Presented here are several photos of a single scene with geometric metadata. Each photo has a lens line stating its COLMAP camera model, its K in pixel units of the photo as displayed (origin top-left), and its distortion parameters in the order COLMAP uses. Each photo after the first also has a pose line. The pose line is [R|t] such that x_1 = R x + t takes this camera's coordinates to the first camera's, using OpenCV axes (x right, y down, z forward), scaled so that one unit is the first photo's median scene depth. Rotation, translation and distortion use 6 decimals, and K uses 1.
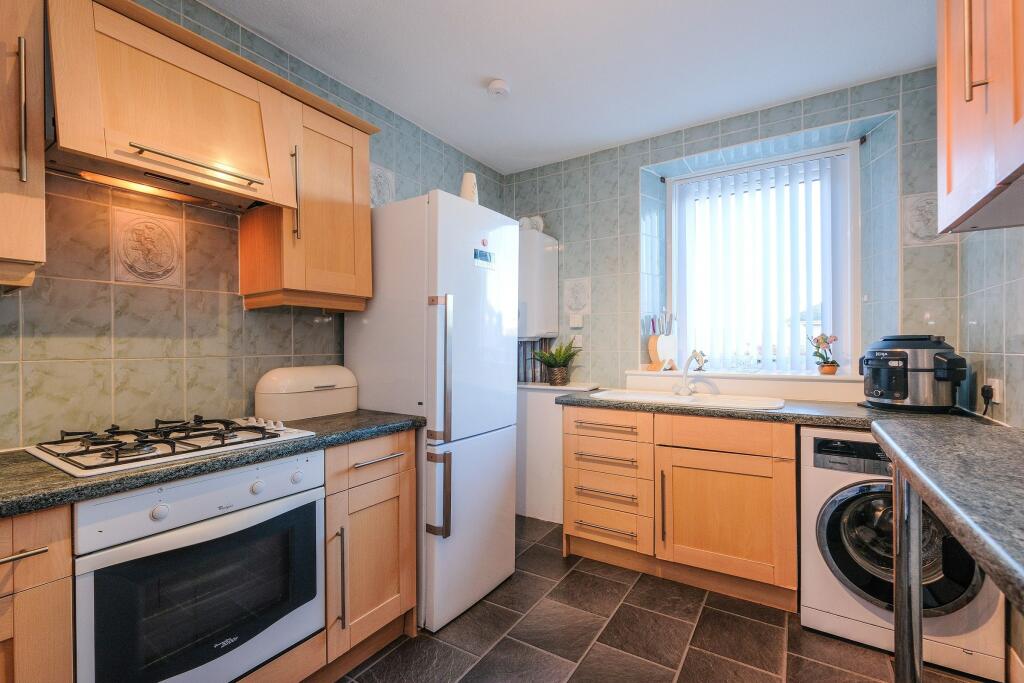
lens RADIAL K [[449.6, 0, 512.0], [0, 449.6, 341.5], [0, 0, 1]] dist [0.000201, 0.000015]
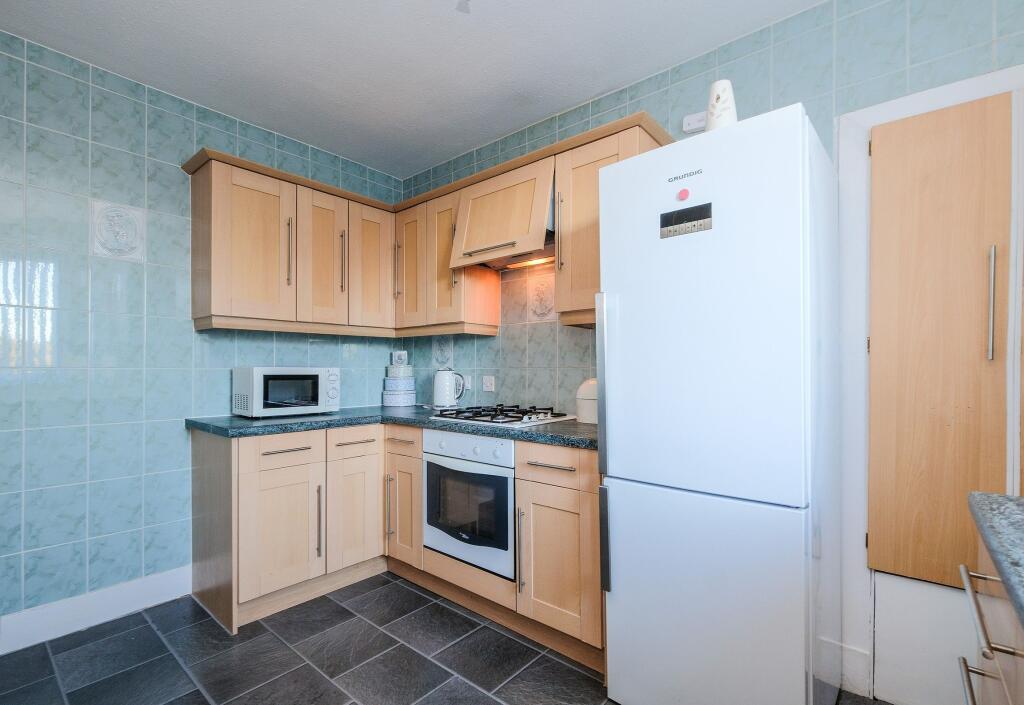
lens RADIAL K [[464.3, 0, 511.6], [0, 464.3, 368.3], [0, 0, 1]] dist [-0.000353, -0.000111]
pose [[-0.121849, 0.008600, -0.992511, 0.864118], [0.013590, 0.999883, 0.006995, 0.028618], [0.992456, -0.012636, -0.121952, 1.141733]]
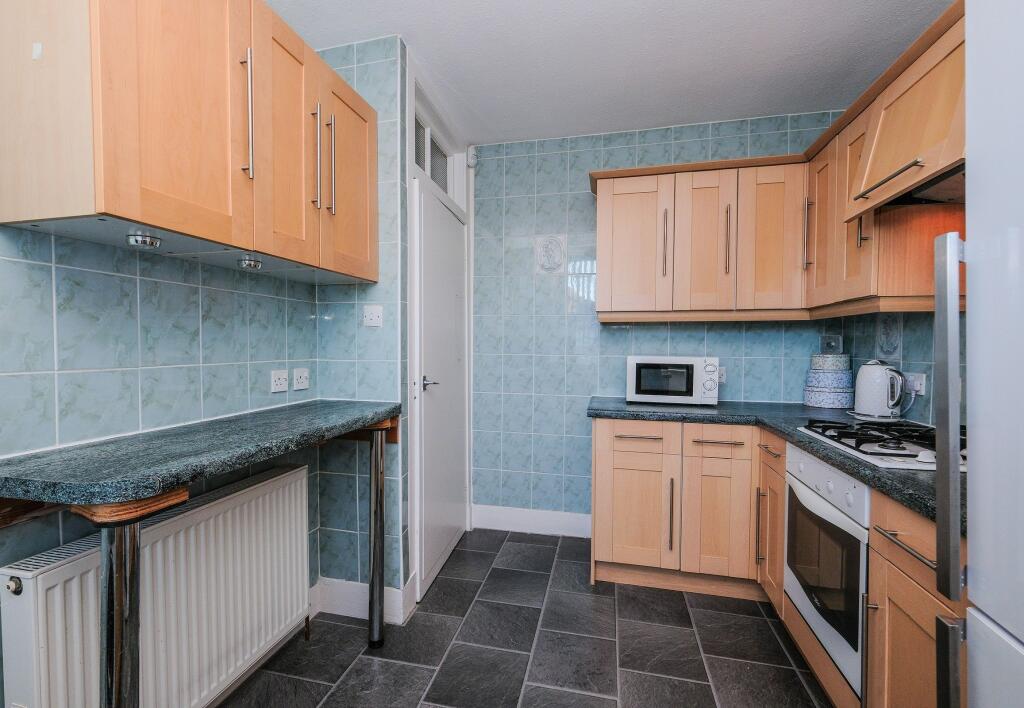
lens RADIAL K [[461.0, 0, 507.8], [0, 461.0, 358.9], [0, 0, 1]] dist [-0.001808, -0.000205]
pose [[-0.937857, 0.012162, -0.346810, 0.451916], [0.005087, 0.999760, 0.021304, -0.002911], [0.346986, 0.018216, -0.937693, 1.516761]]
